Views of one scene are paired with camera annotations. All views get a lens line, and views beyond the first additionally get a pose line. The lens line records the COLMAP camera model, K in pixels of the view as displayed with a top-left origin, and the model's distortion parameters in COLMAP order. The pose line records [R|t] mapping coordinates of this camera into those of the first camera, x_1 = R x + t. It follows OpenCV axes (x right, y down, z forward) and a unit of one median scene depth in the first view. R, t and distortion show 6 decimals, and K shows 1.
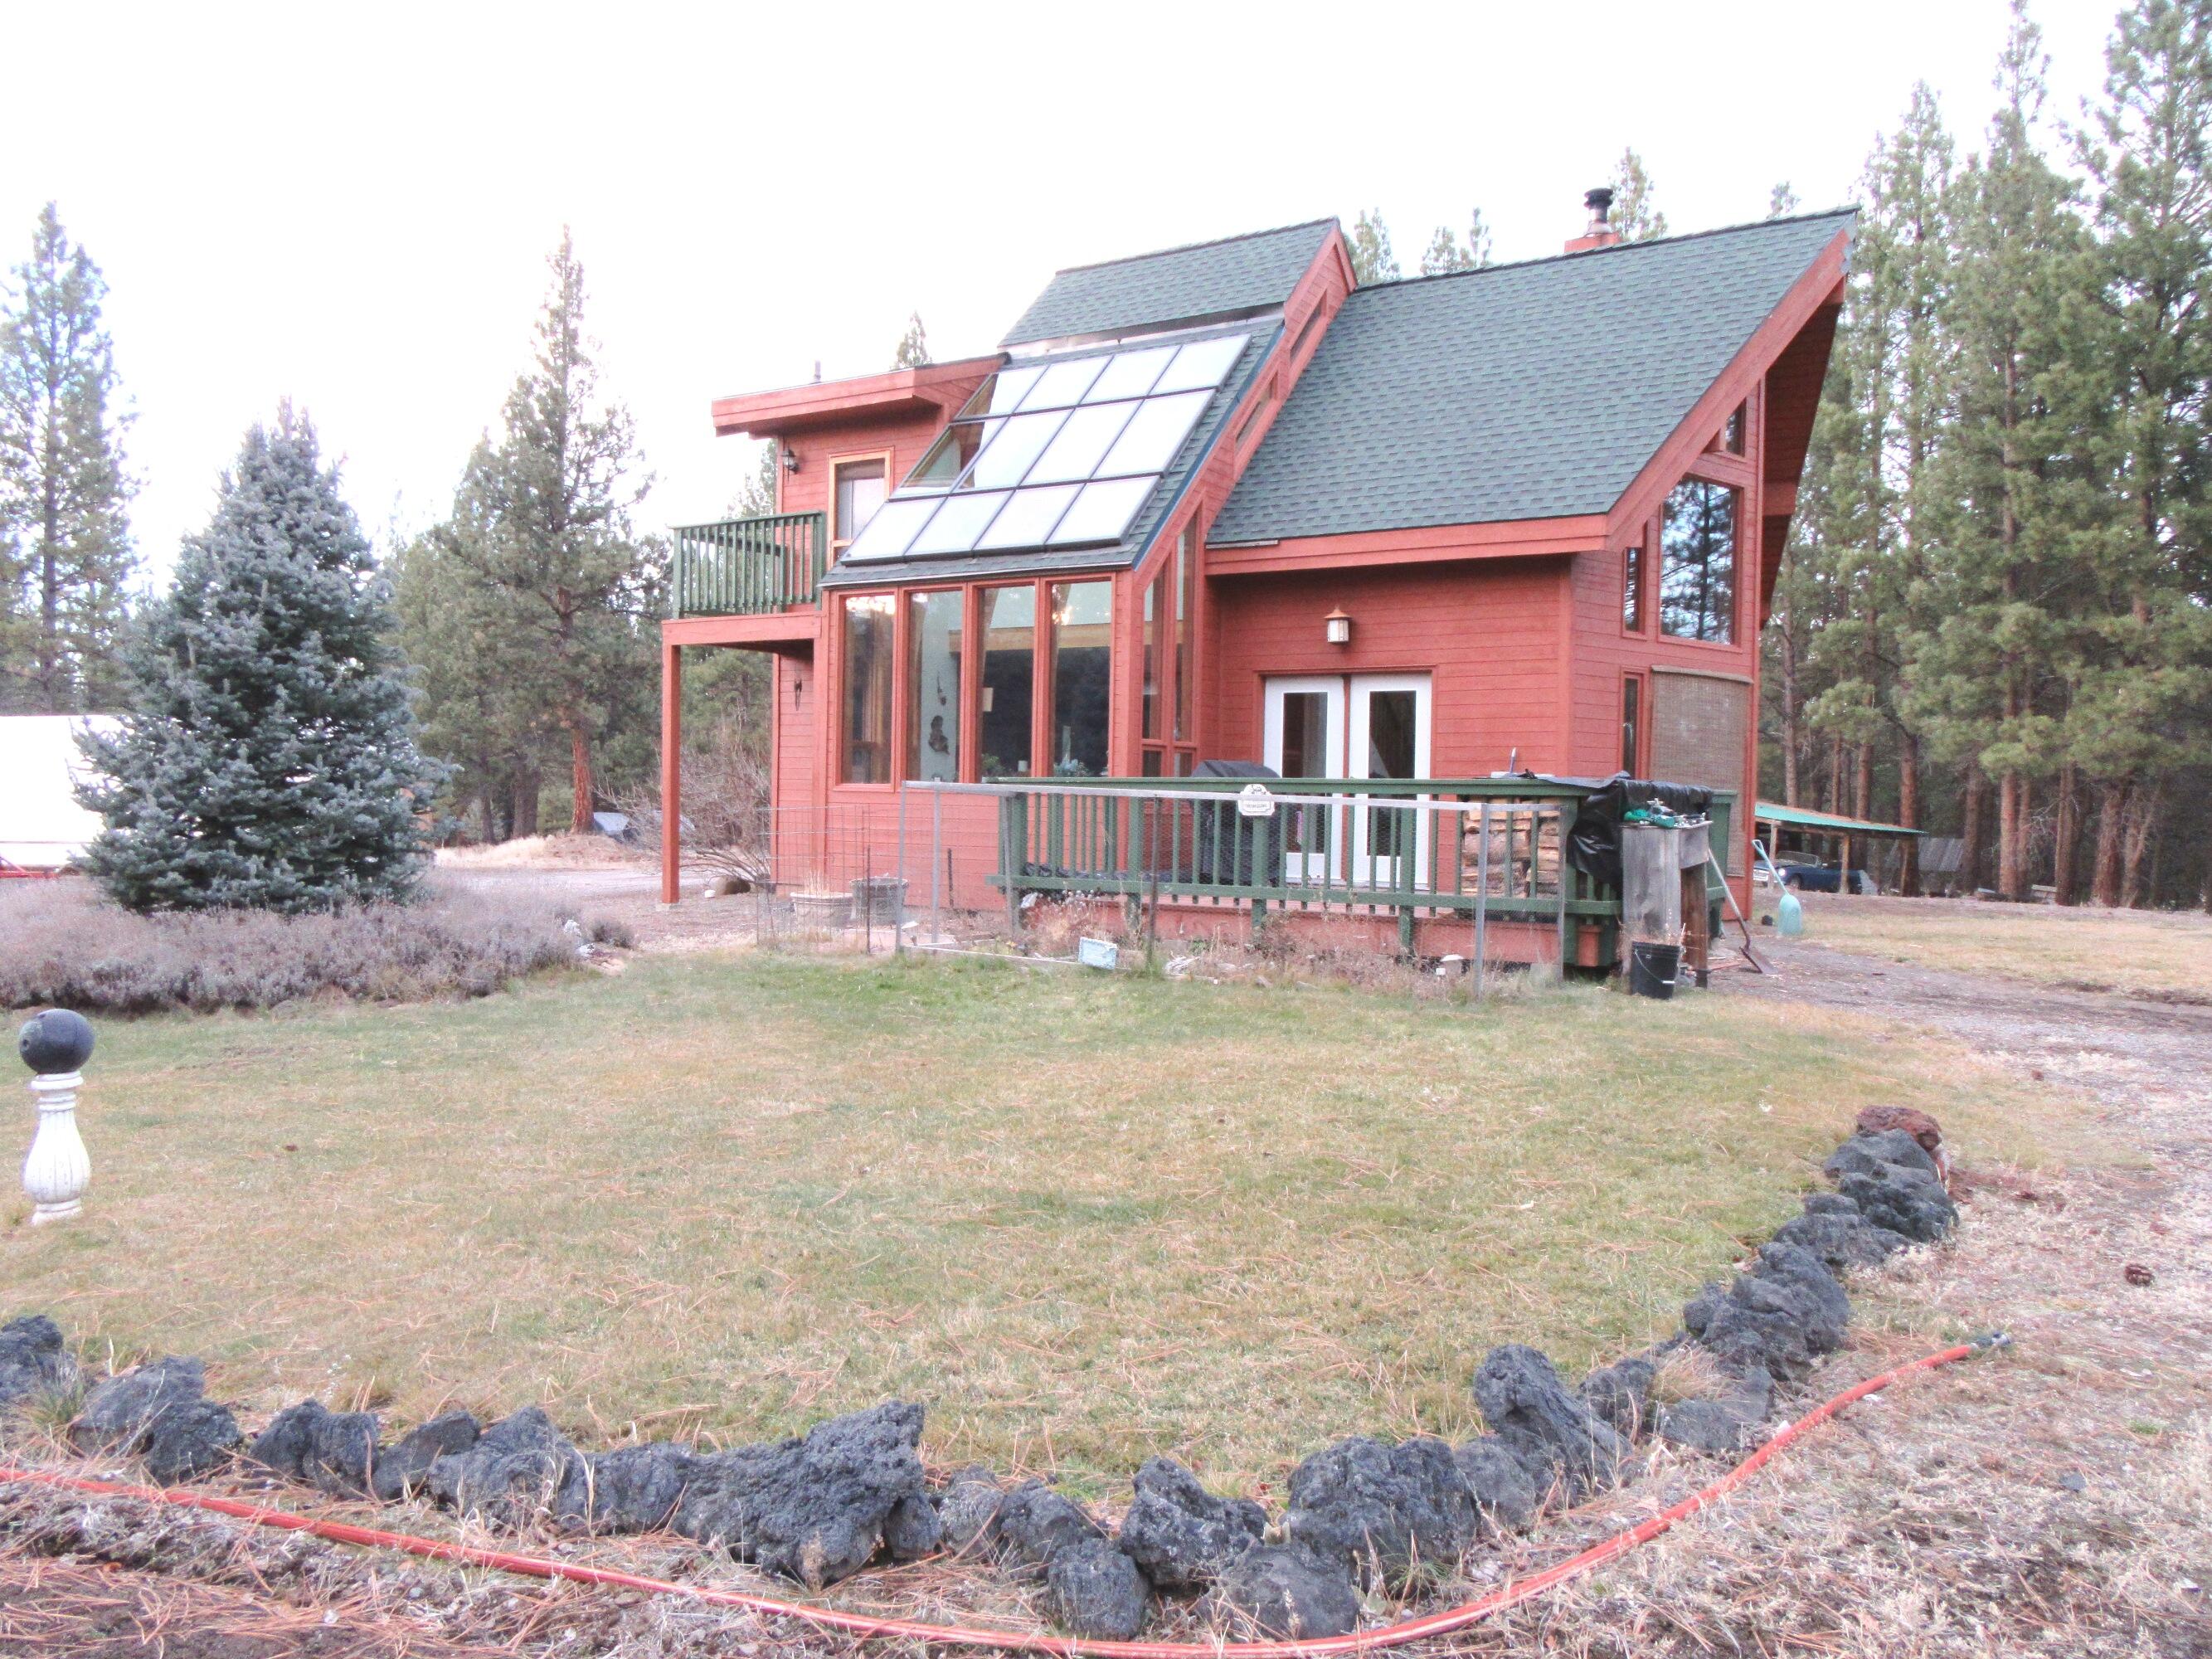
lens RADIAL K [[1623.2, 0, 1109.3], [0, 1623.2, 821.2], [0, 0, 1]] dist [-0.014598, 0.008077]
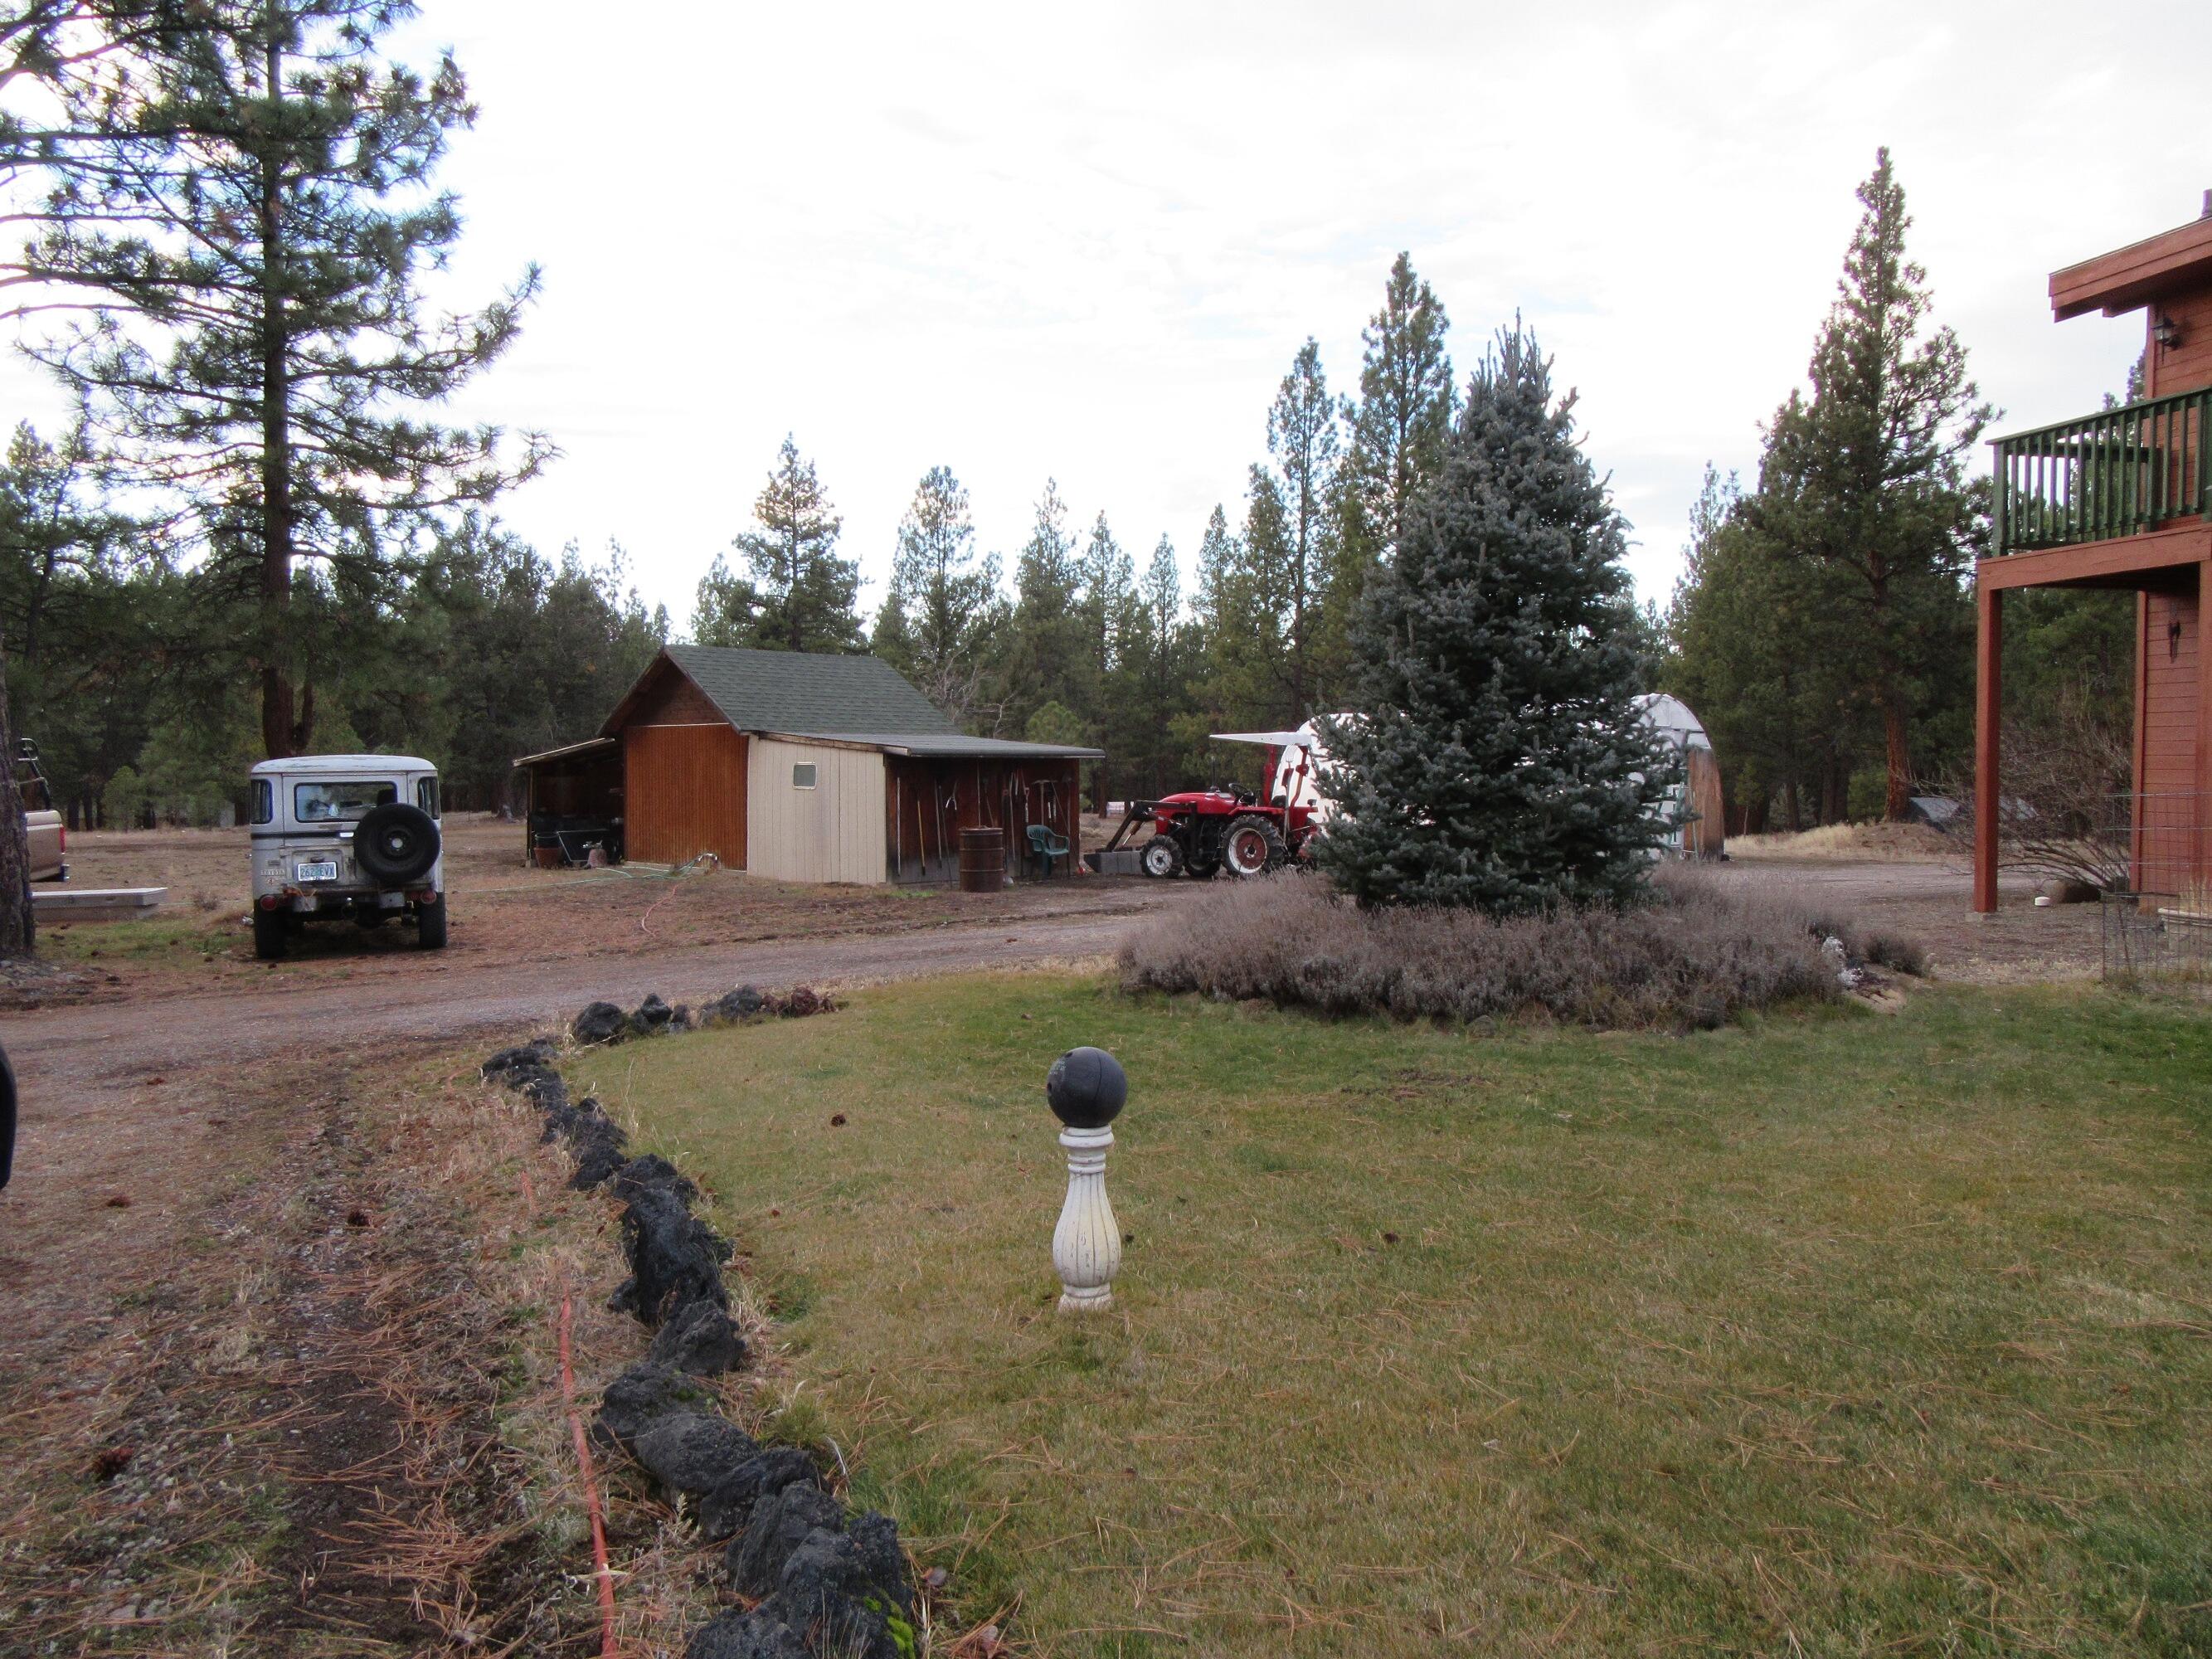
lens RADIAL K [[1623.2, 0, 1110.9], [0, 1623.2, 829.7], [0, 0, 1]] dist [-0.014598, 0.008077]
pose [[0.716135, 0.013445, -0.697832, -0.026173], [-0.003230, 0.999868, 0.015949, -0.002001], [0.697954, -0.009168, 0.716084, 0.145484]]
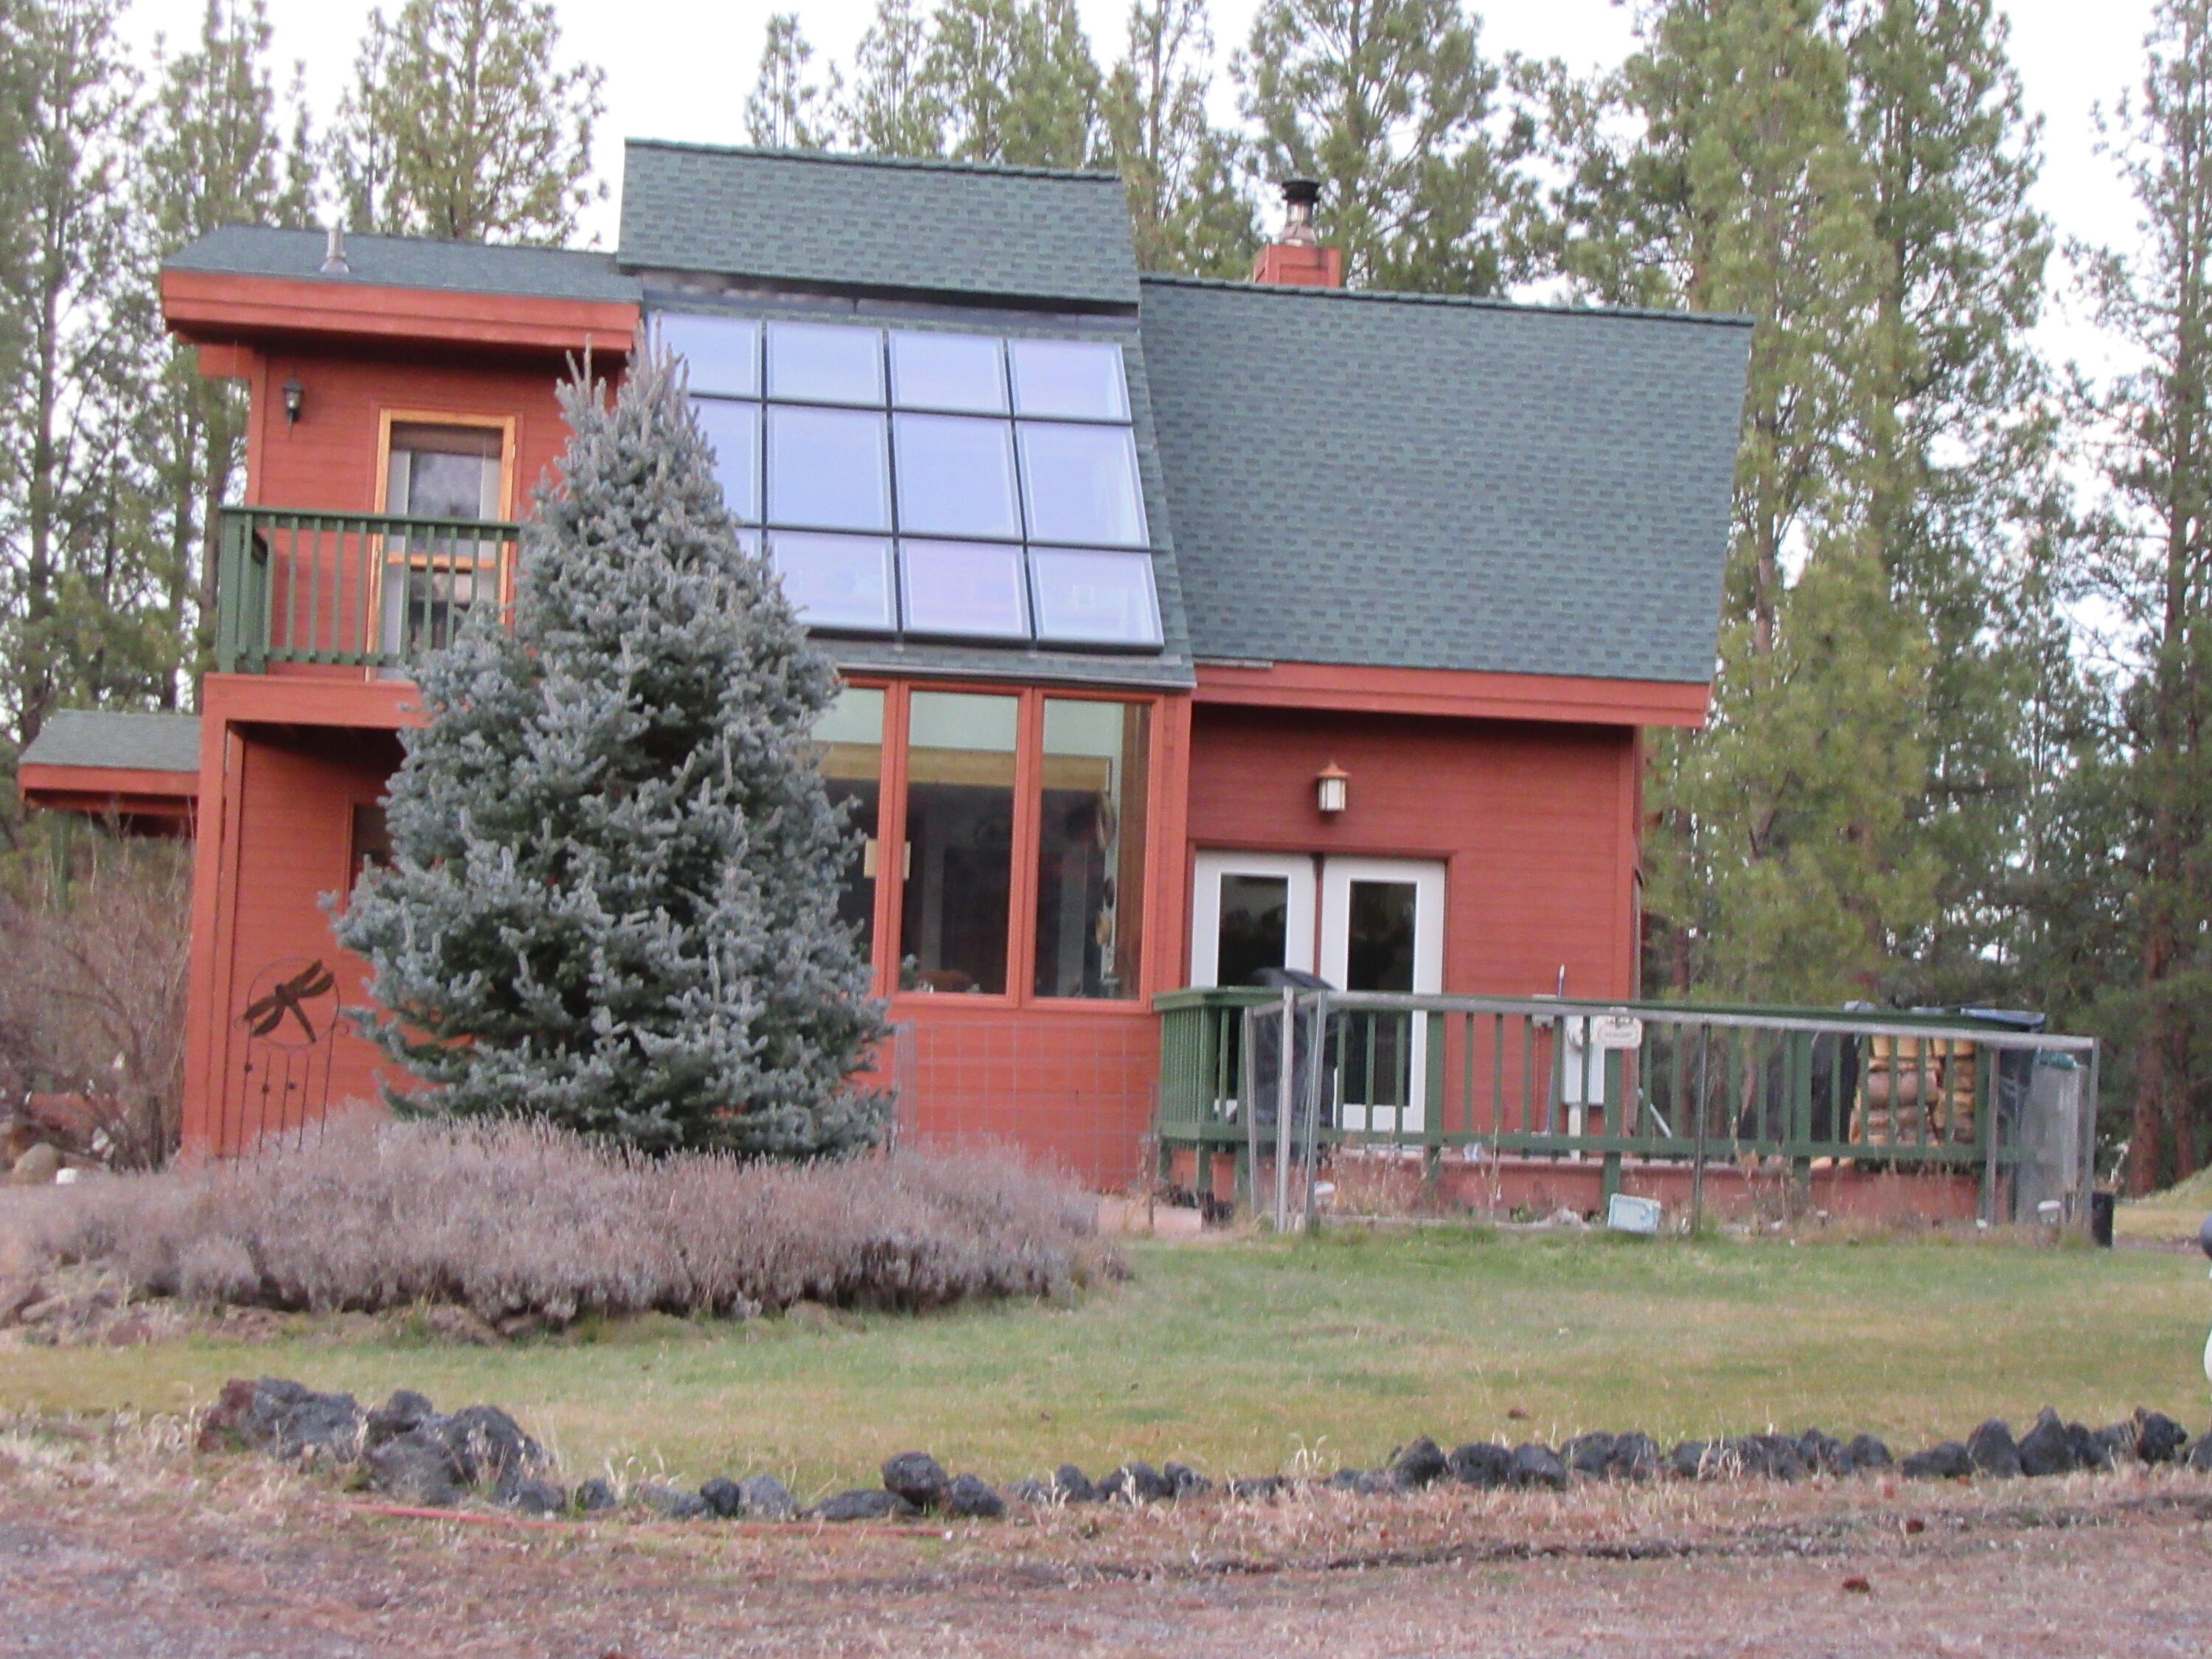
lens RADIAL K [[3355.9, 0, 1105.7], [0, 3355.9, 830.4], [0, 0, 1]] dist [-0.109758, 0.000000]
pose [[0.762273, 0.061473, 0.644330, -0.894487], [-0.015004, 0.996890, -0.077359, 0.016056], [-0.647082, 0.049301, 0.760825, -0.073273]]
